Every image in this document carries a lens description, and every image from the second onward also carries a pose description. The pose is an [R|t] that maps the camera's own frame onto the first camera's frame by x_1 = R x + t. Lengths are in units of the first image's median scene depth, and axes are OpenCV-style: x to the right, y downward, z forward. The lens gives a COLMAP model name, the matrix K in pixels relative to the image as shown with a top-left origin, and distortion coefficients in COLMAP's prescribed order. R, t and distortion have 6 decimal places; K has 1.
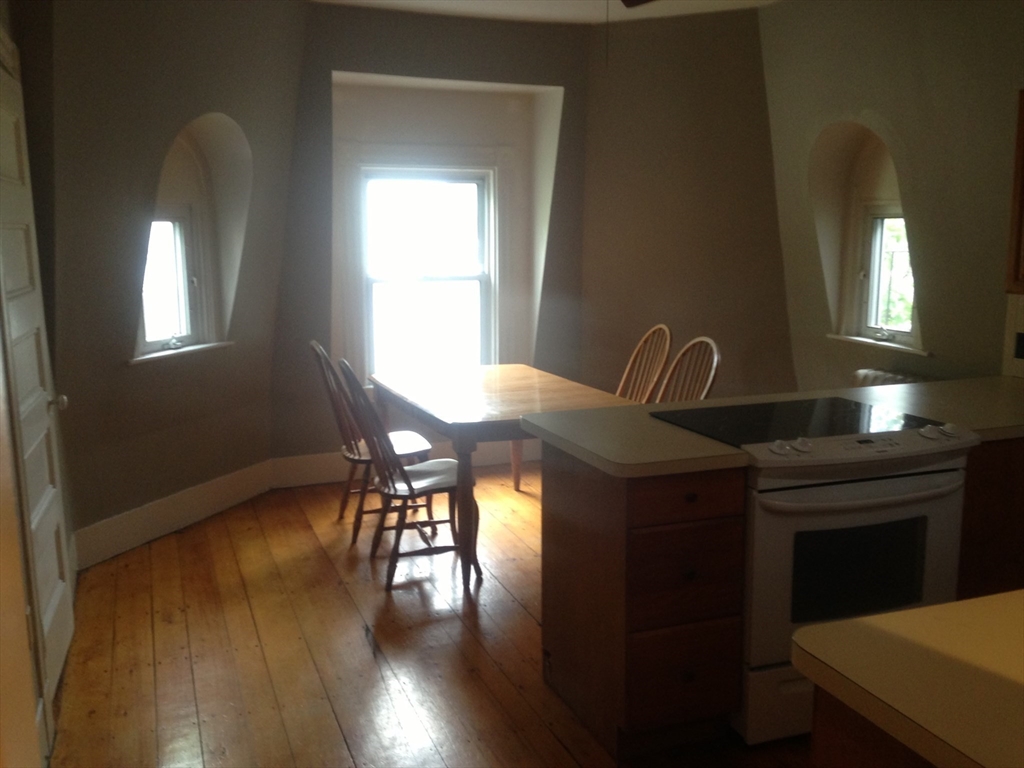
lens RADIAL K [[919.7, 0, 518.0], [0, 919.7, 386.7], [0, 0, 1]] dist [0.055864, -0.001110]
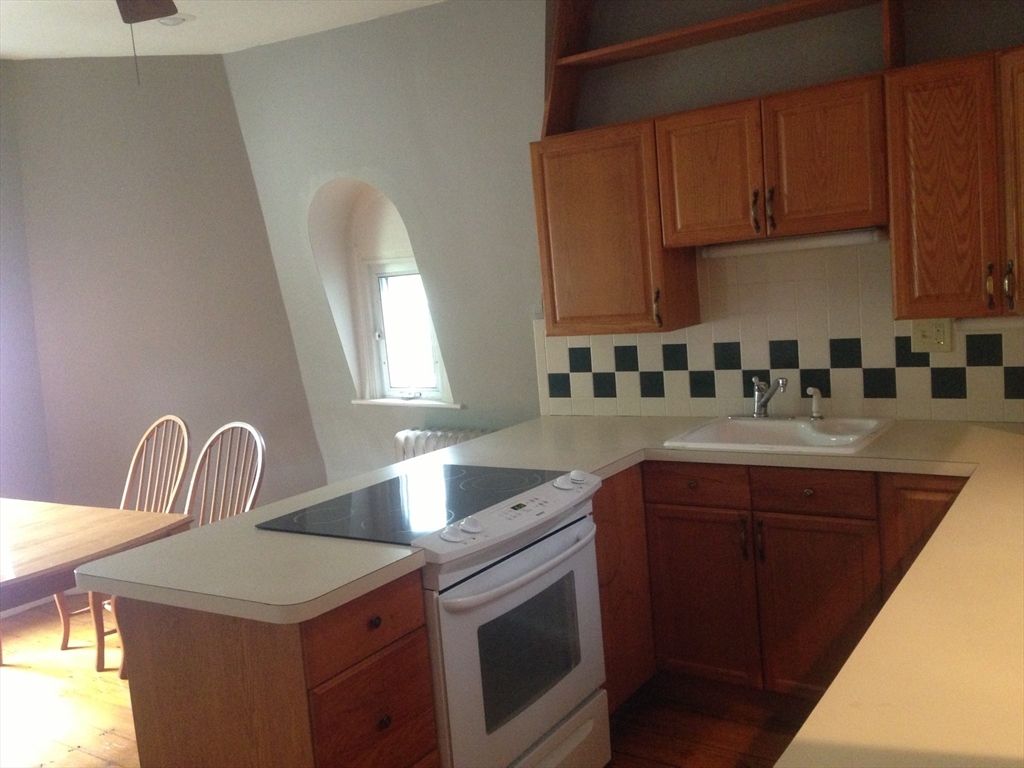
lens RADIAL K [[919.7, 0, 518.0], [0, 919.7, 386.7], [0, 0, 1]] dist [0.055864, -0.001110]
pose [[0.803680, -0.124124, 0.581972, -0.083948], [0.169841, 0.985169, -0.024425, -0.021287], [-0.570309, 0.118473, 0.812842, 0.156784]]
